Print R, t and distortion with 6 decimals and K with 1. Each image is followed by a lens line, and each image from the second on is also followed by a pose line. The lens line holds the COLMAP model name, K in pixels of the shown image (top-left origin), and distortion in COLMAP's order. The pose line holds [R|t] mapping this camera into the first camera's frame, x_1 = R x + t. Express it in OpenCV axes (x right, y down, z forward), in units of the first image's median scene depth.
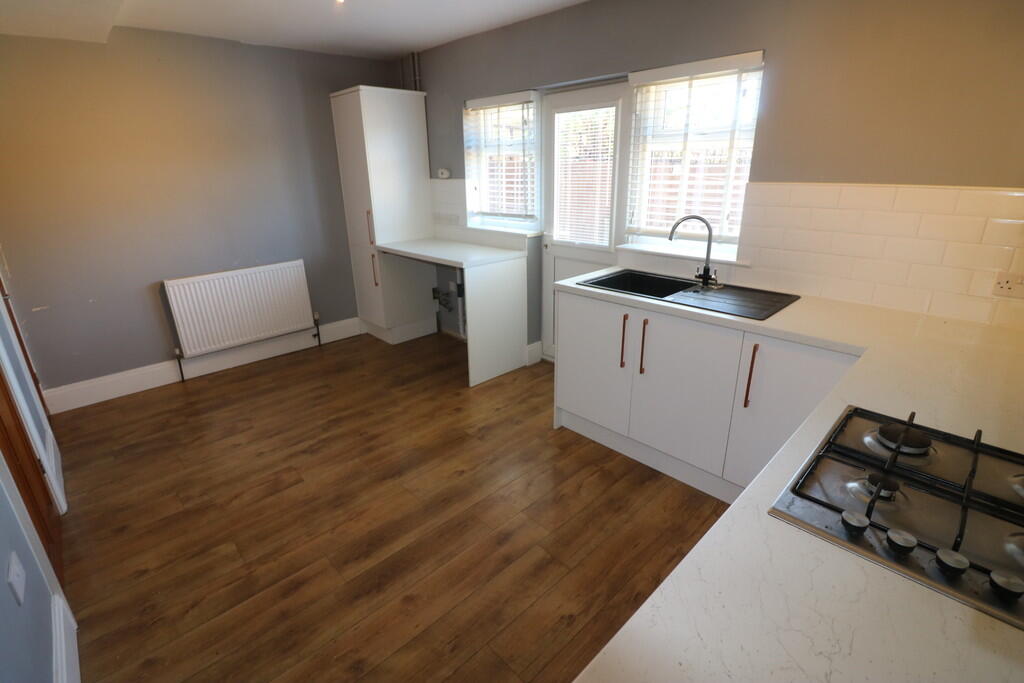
lens RADIAL K [[472.5, 0, 512.2], [0, 472.5, 331.5], [0, 0, 1]] dist [-0.002574, -0.011959]
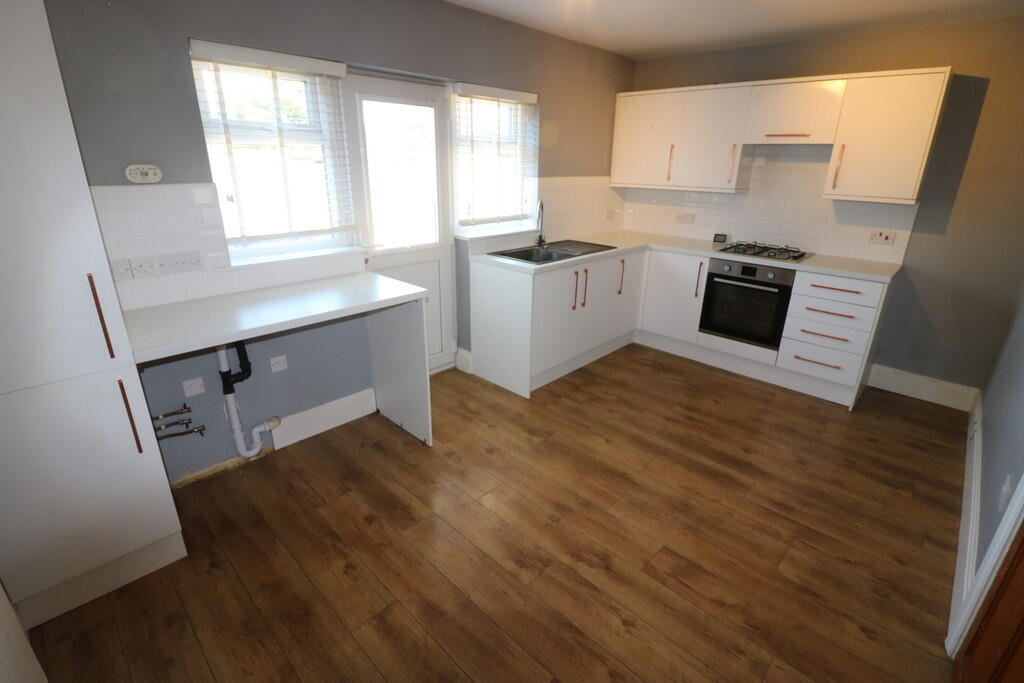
lens RADIAL K [[472.5, 0, 512.2], [0, 472.5, 331.5], [0, 0, 1]] dist [-0.002574, -0.011959]
pose [[-0.038591, -0.322817, 0.945674, -1.078547], [0.316271, 0.893780, 0.318009, -0.360926], [-0.947884, 0.311362, 0.067606, 1.066513]]
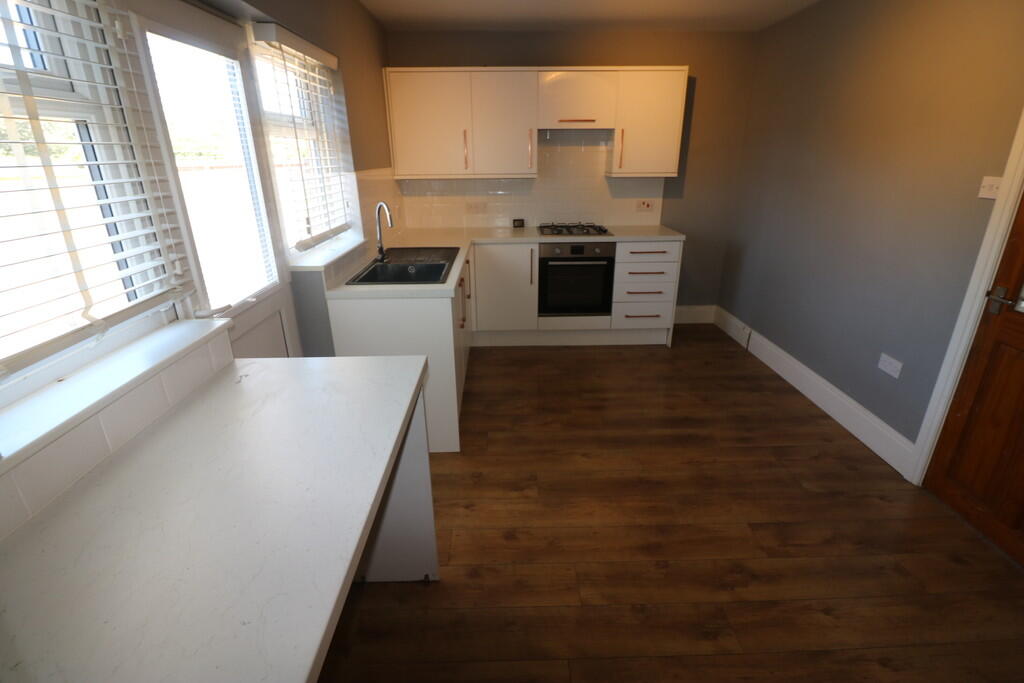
lens RADIAL K [[472.5, 0, 512.2], [0, 472.5, 331.5], [0, 0, 1]] dist [-0.002574, -0.011959]
pose [[-0.733609, -0.217624, 0.643783, -0.592394], [0.244297, 0.799554, 0.548664, -0.513292], [-0.634142, 0.559780, -0.533395, 1.503618]]
